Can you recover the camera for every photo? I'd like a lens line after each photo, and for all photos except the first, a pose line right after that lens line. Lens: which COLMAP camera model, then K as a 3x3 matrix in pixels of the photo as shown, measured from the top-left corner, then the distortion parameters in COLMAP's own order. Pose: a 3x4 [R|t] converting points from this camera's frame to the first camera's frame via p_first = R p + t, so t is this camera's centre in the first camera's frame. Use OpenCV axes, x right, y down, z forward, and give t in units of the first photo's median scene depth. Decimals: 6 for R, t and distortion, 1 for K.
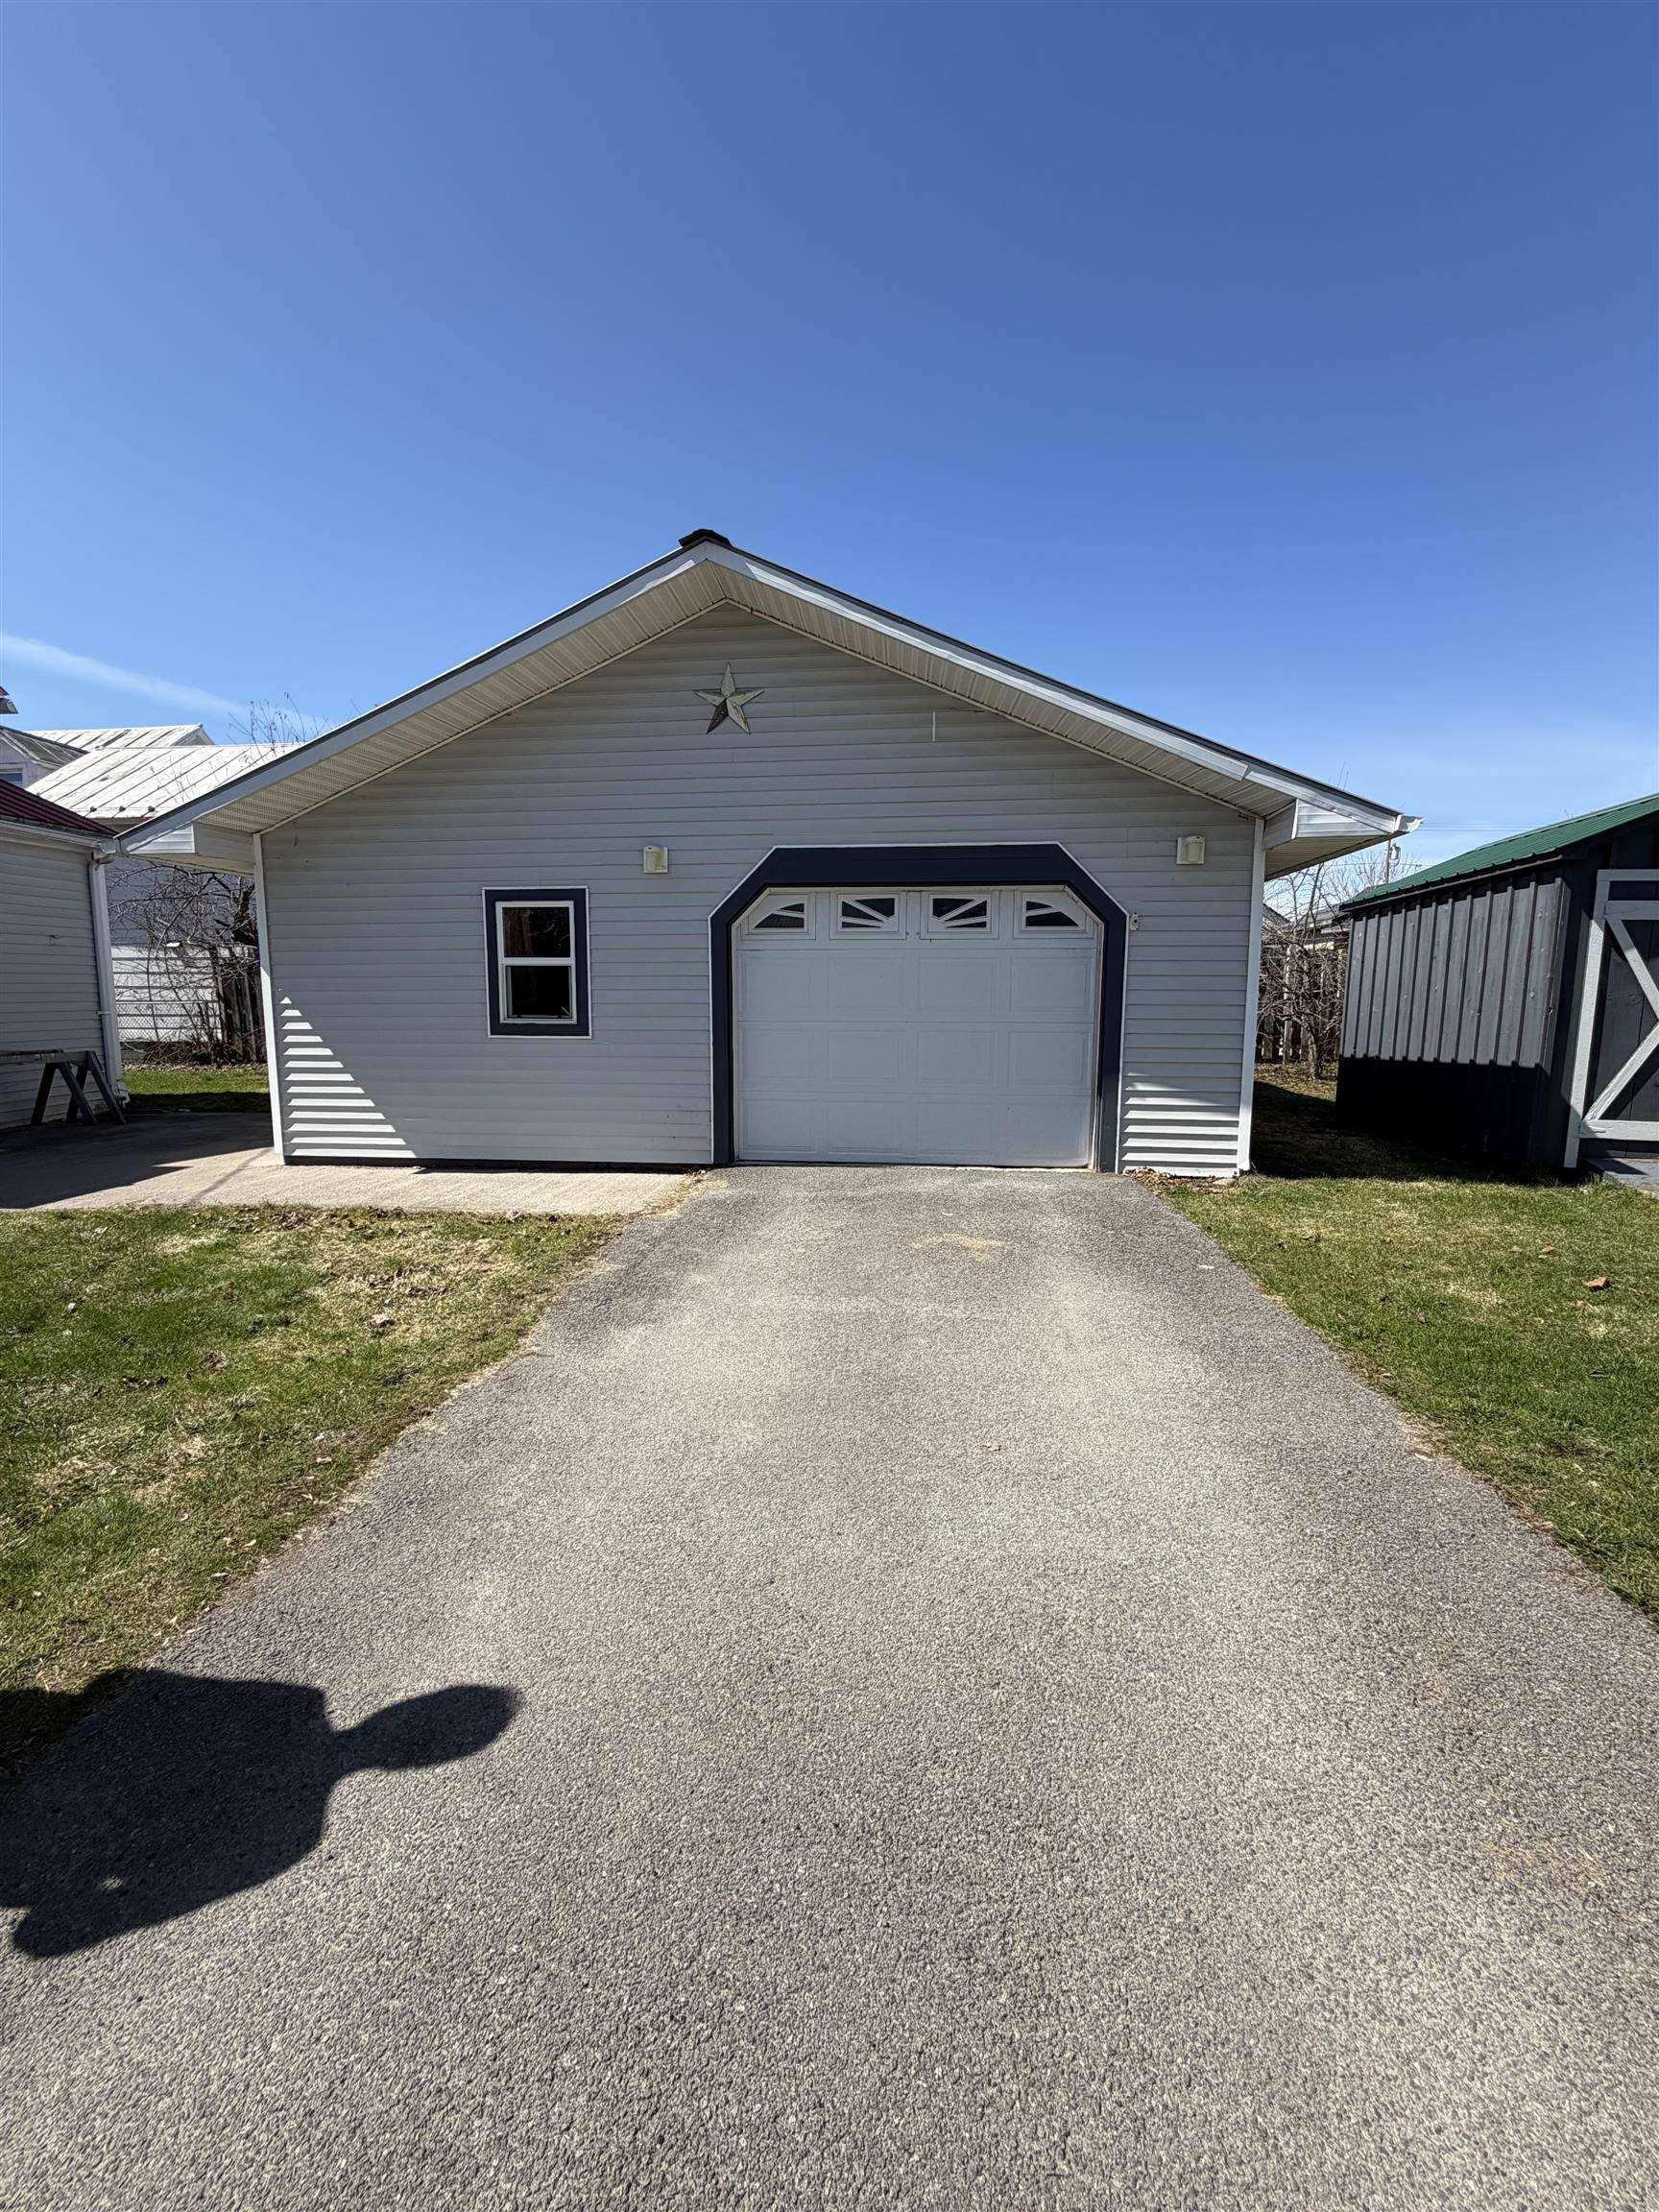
lens RADIAL K [[880.4, 0, 826.8], [0, 880.4, 1100.6], [0, 0, 1]] dist [-0.004112, 0.000715]
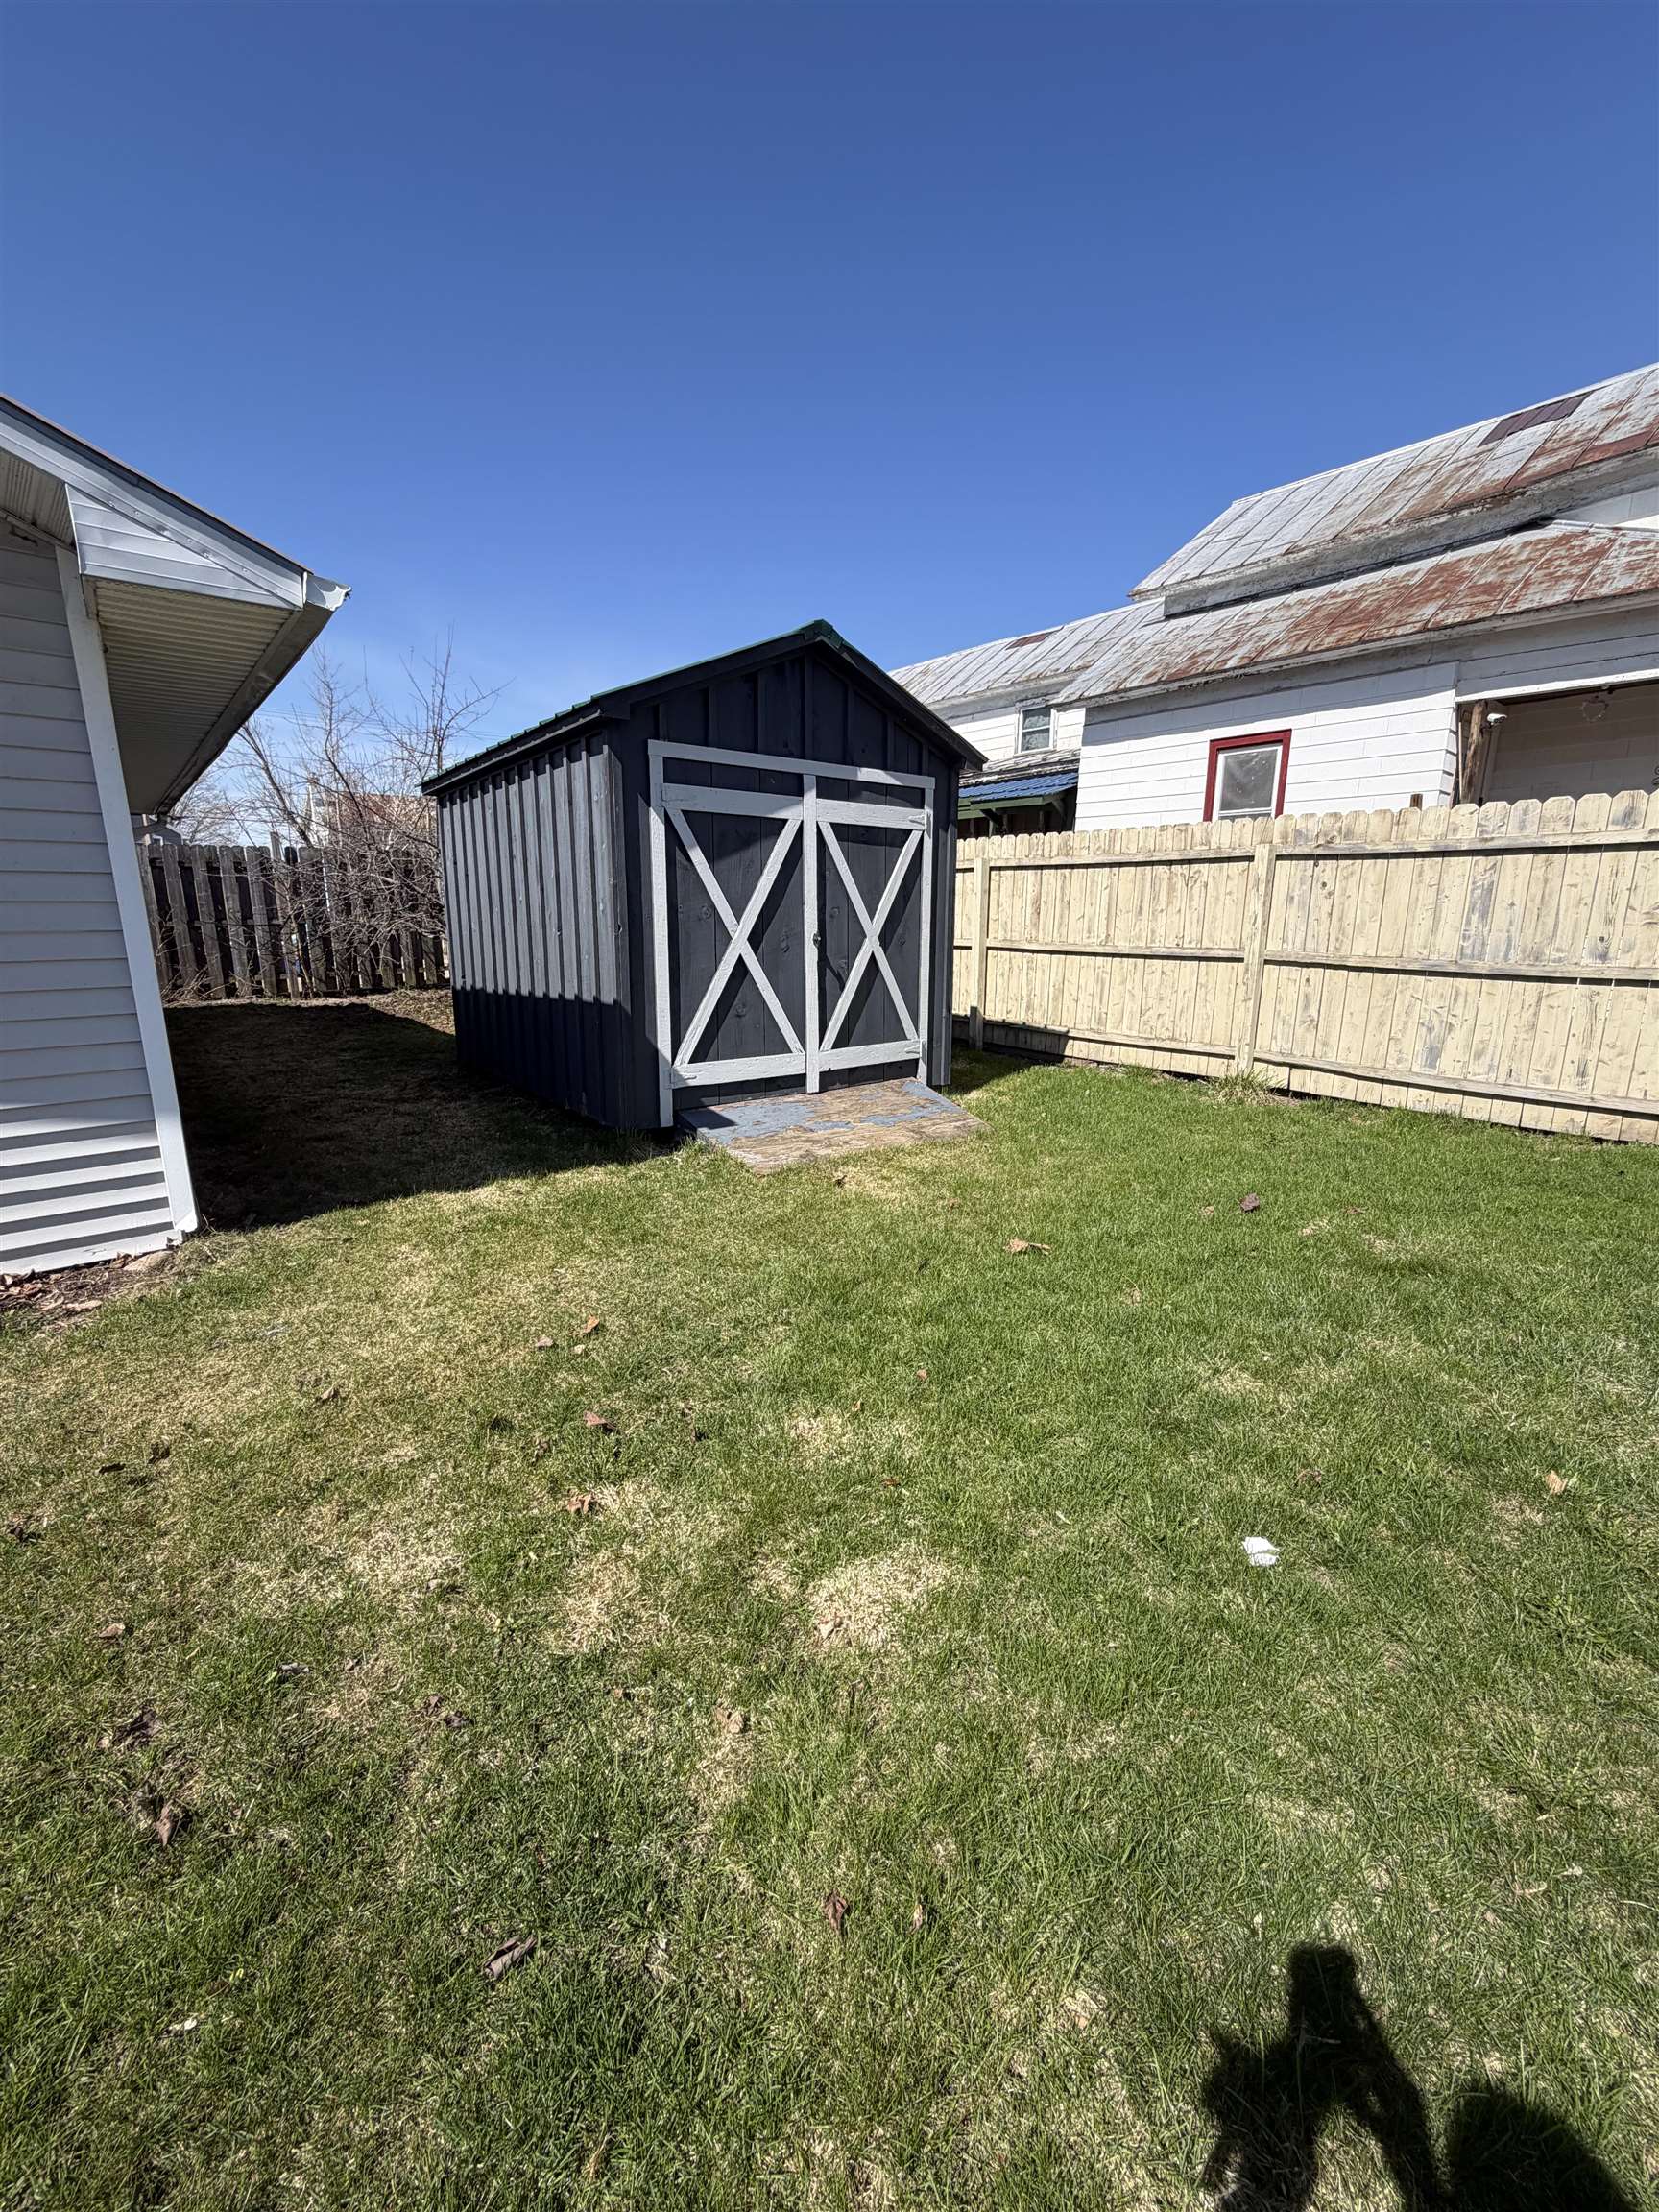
lens RADIAL K [[880.4, 0, 825.2], [0, 880.4, 1102.1], [0, 0, 1]] dist [-0.004112, 0.000715]
pose [[0.699614, -0.159072, 0.696589, 0.403644], [0.088267, 0.986677, 0.136667, -0.043952], [-0.709048, -0.034128, 0.704333, 0.343340]]
